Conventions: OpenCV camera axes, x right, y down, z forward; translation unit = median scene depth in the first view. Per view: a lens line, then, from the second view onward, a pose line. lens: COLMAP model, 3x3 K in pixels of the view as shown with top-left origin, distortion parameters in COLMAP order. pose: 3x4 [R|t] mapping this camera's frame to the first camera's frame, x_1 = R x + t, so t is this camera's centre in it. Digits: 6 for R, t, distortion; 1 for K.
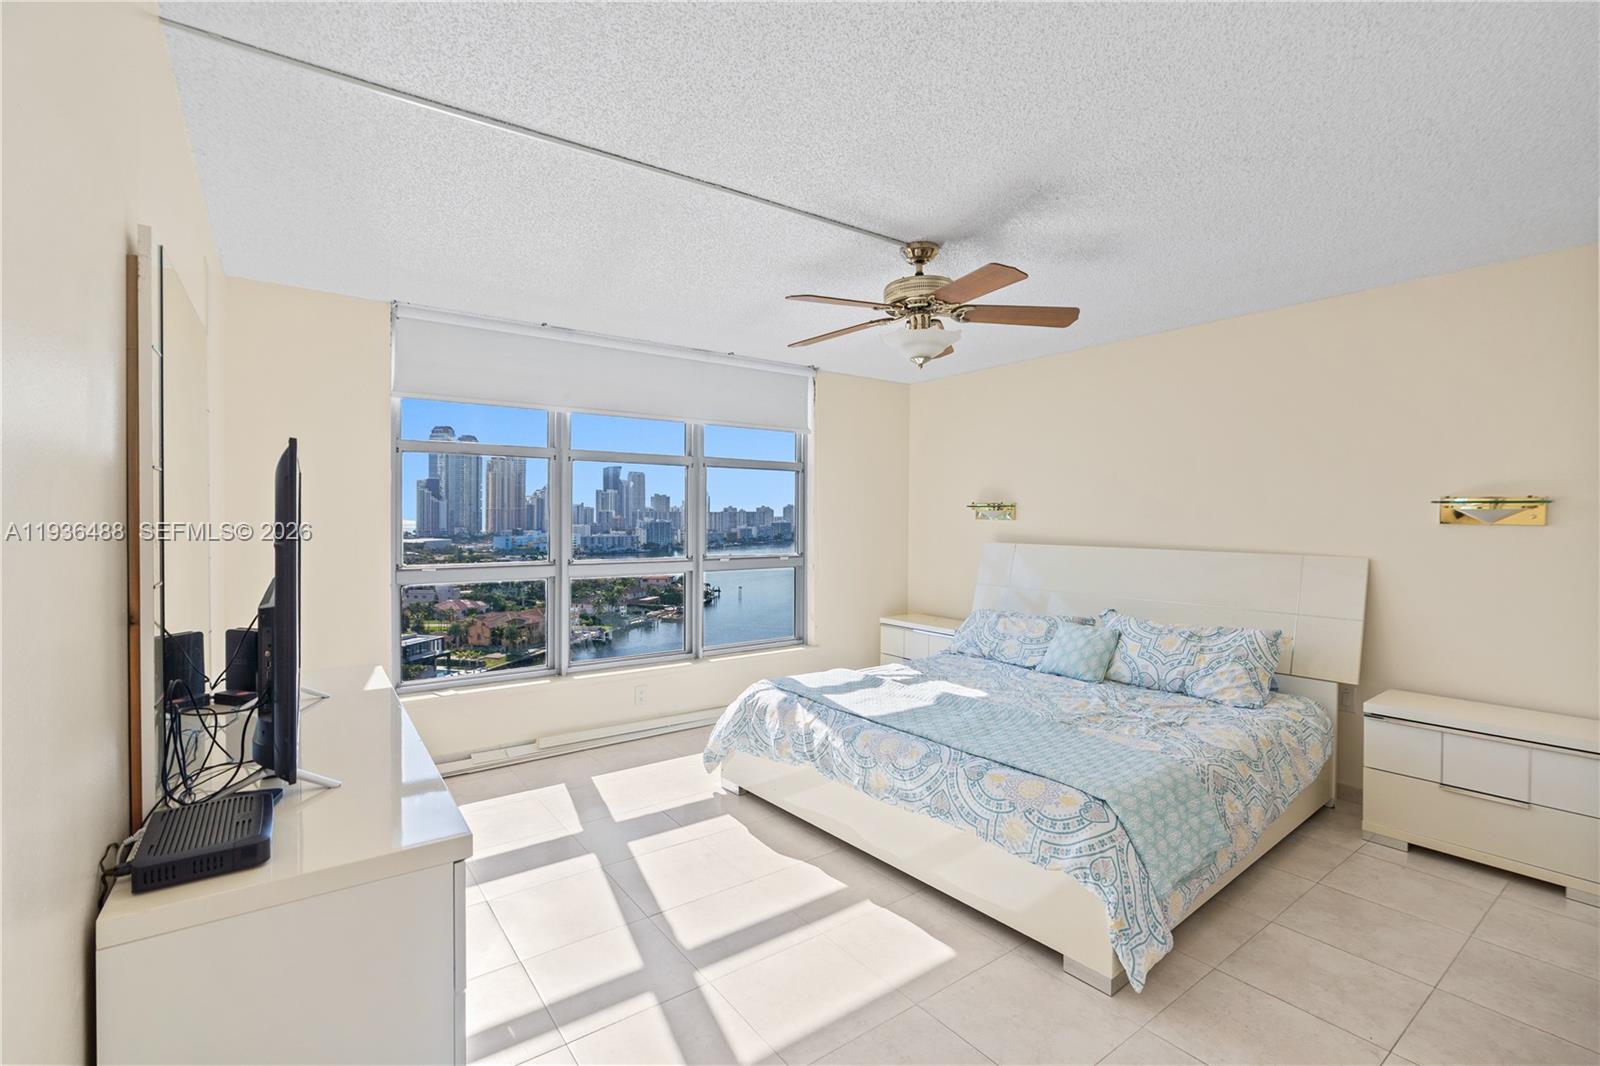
lens RADIAL K [[717.6, 0, 798.7], [0, 717.6, 522.3], [0, 0, 1]] dist [-0.000011, 0.001135]
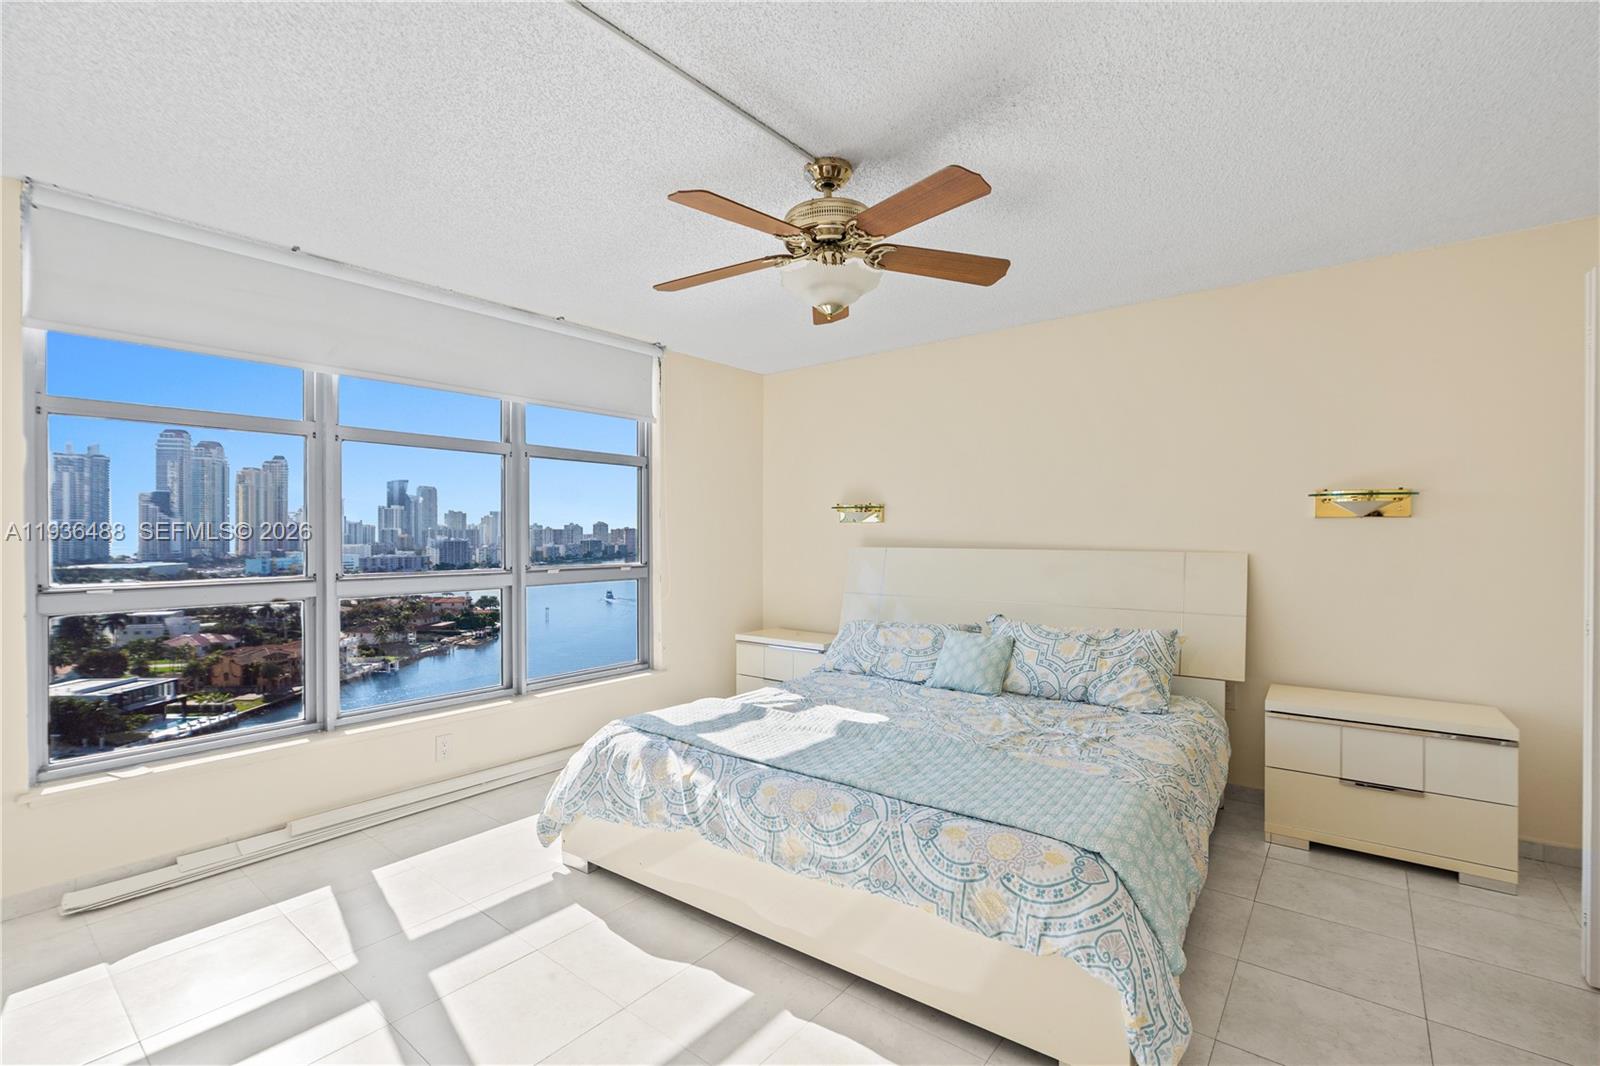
lens RADIAL K [[710.0, 0, 797.8], [0, 710.0, 537.4], [0, 0, 1]] dist [-0.001571, 0.000526]
pose [[0.966620, -0.007784, 0.256097, -0.057852], [0.008406, 0.999964, -0.001334, 0.023884], [-0.256078, 0.003442, 0.966650, 0.207489]]
